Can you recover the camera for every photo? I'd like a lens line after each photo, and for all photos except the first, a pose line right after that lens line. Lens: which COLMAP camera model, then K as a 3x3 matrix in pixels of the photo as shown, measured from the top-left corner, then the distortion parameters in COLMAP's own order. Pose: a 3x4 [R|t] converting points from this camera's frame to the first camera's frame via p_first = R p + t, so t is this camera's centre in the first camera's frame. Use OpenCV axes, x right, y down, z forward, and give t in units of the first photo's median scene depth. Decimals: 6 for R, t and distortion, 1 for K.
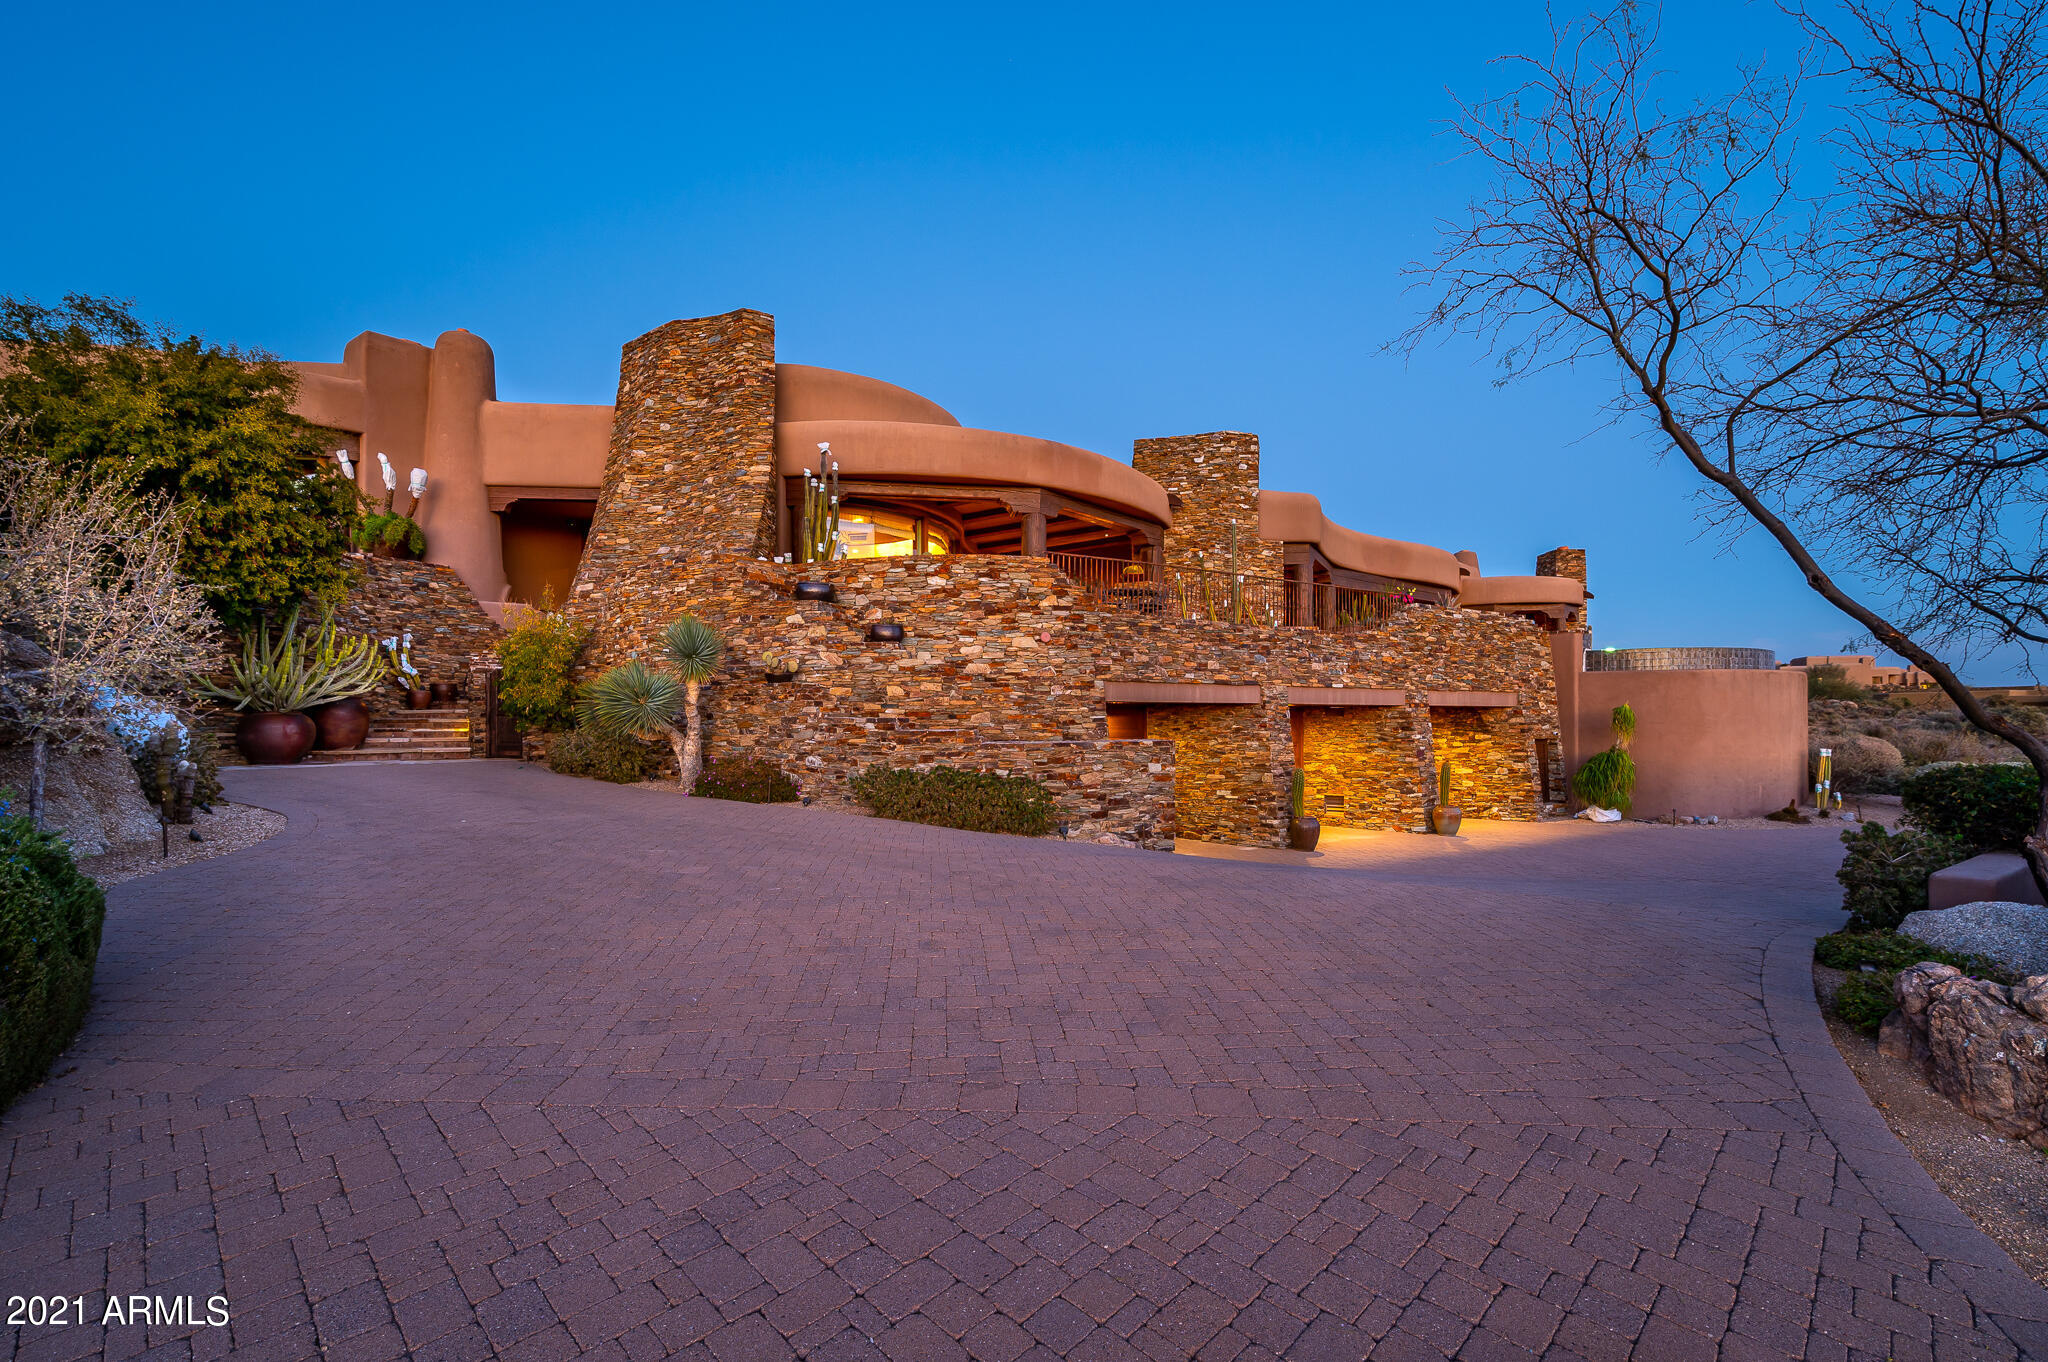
lens RADIAL K [[905.4, 0, 1026.5], [0, 905.4, 721.7], [0, 0, 1]] dist [0.000381, -0.000738]
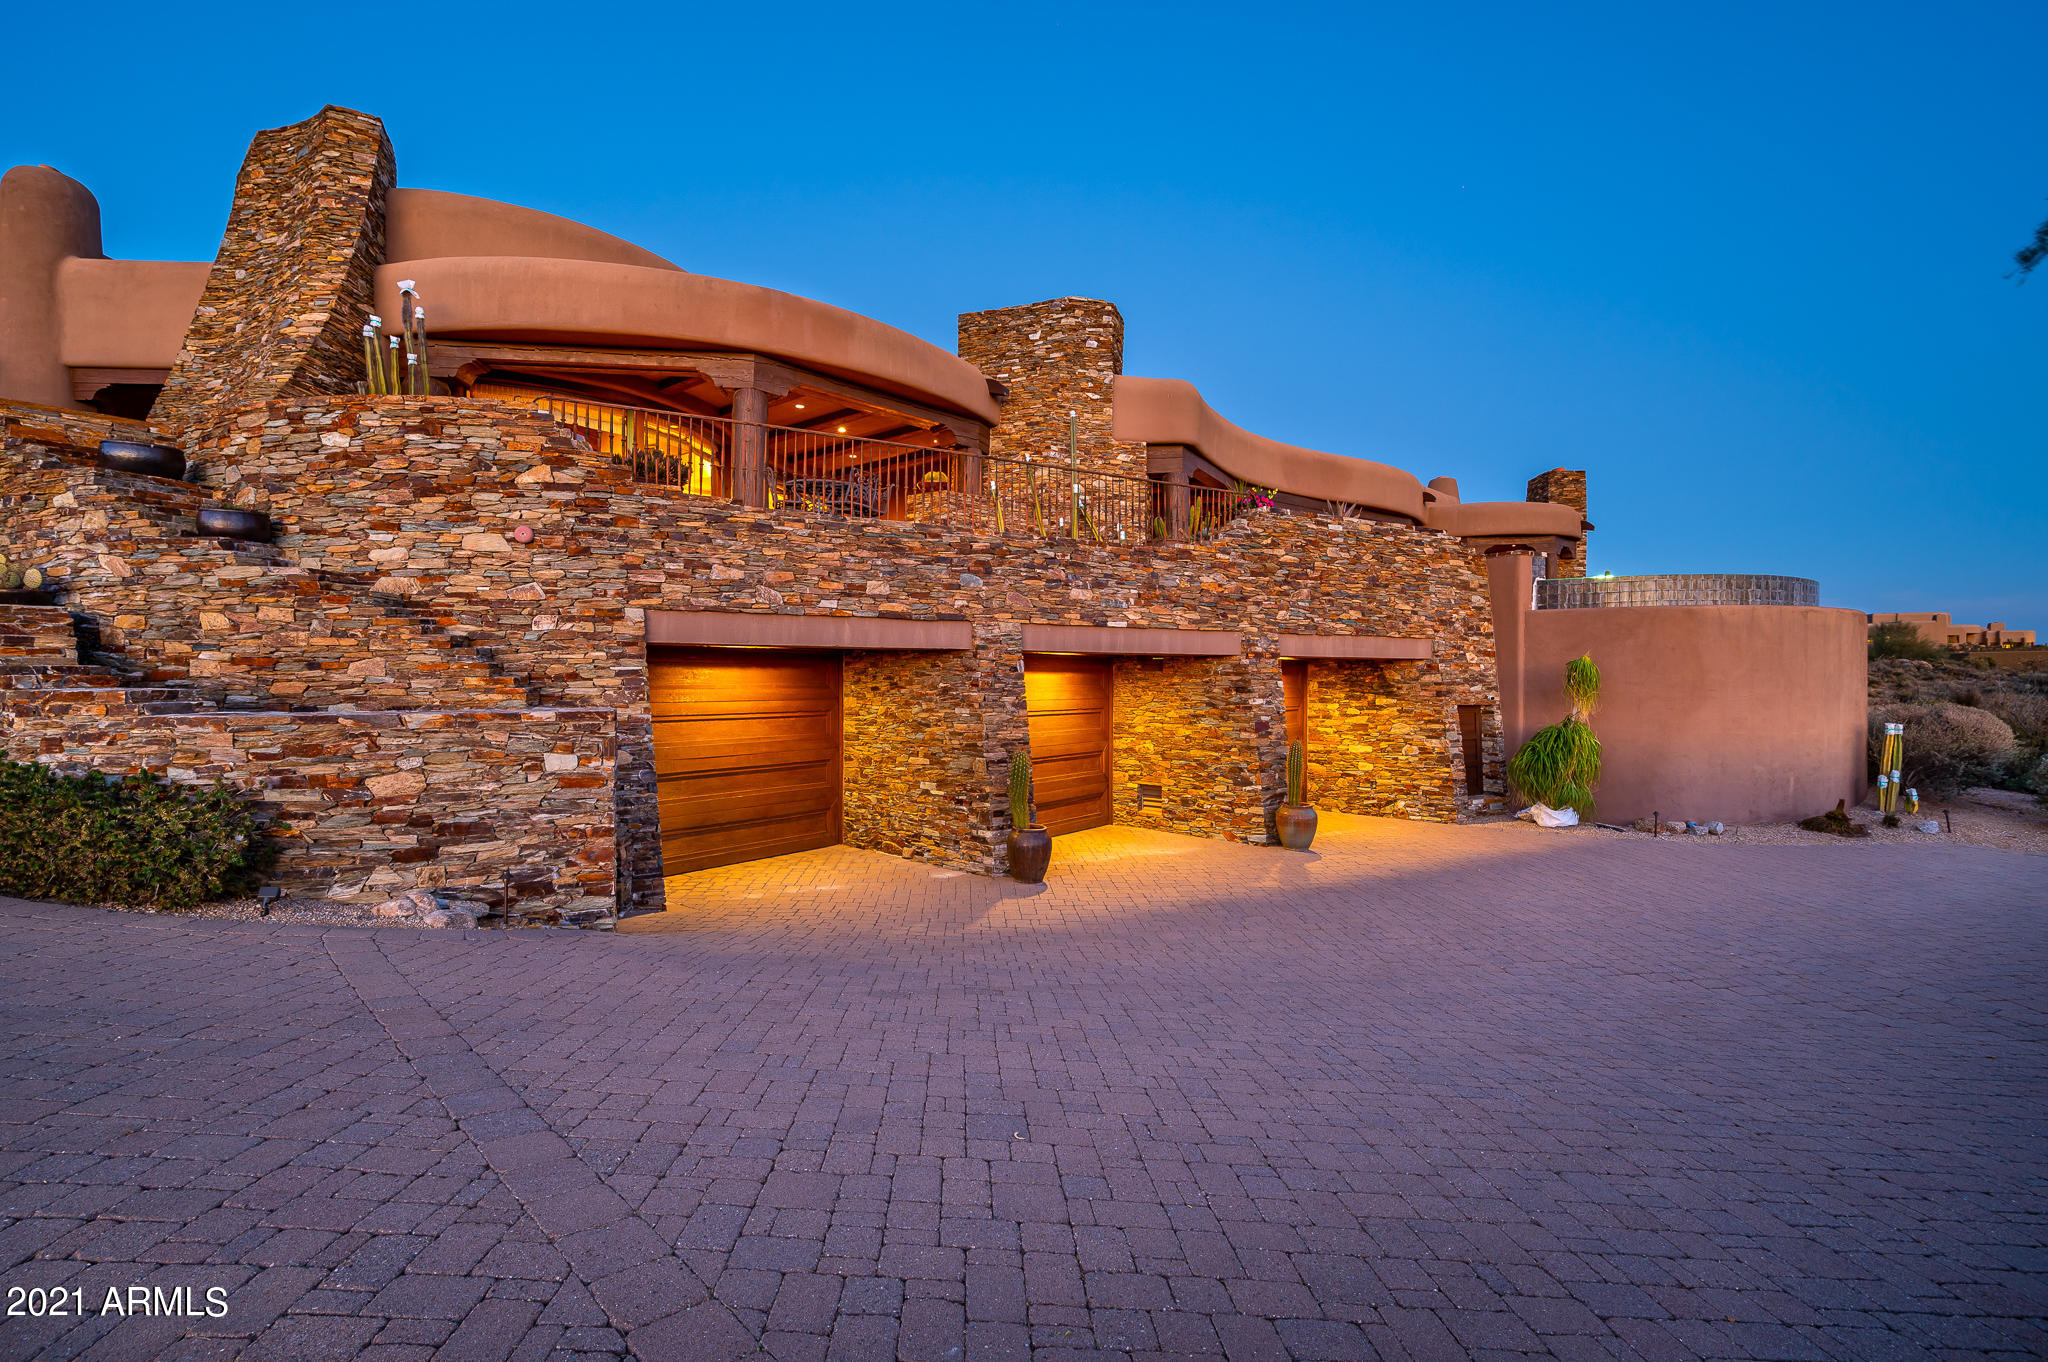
lens RADIAL K [[884.1, 0, 1018.7], [0, 884.1, 684.5], [0, 0, 1]] dist [0.000262, 0.000321]
pose [[0.998381, 0.005963, -0.056567, 0.287499], [-0.005582, 0.999961, 0.006891, 0.000133], [0.056606, -0.006564, 0.998375, 0.326784]]
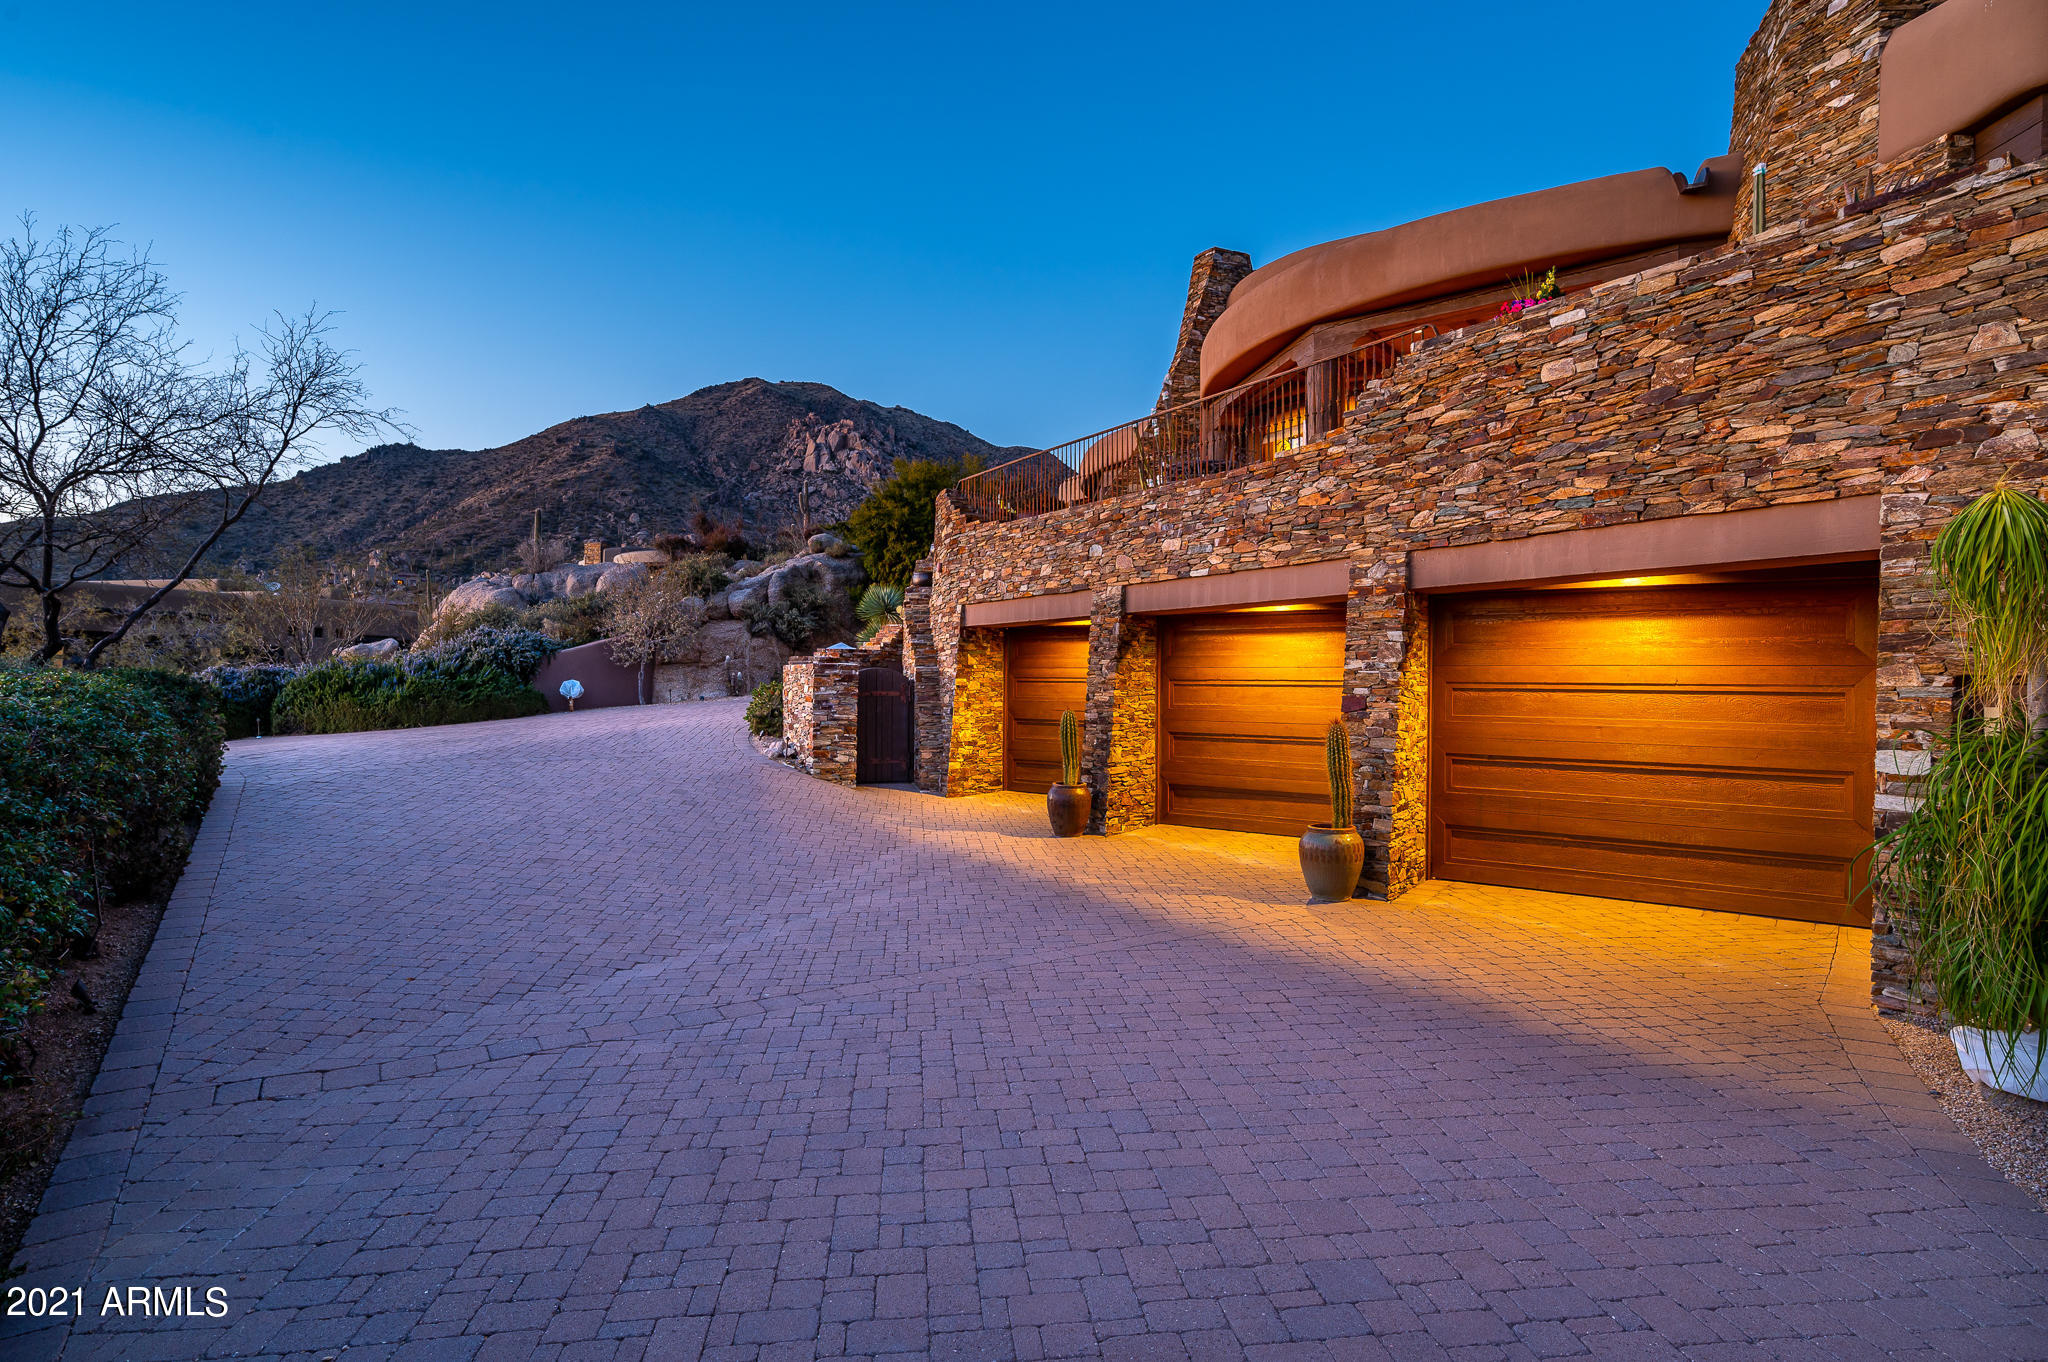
lens RADIAL K [[1080.5, 0, 1018.4], [0, 1080.5, 678.7], [0, 0, 1]] dist [0.003055, -0.000297]
pose [[-0.020601, 0.002140, -0.999785, 0.941457], [-0.005290, 0.999983, 0.002249, 0.022592], [0.999774, 0.005335, -0.020590, 0.841190]]
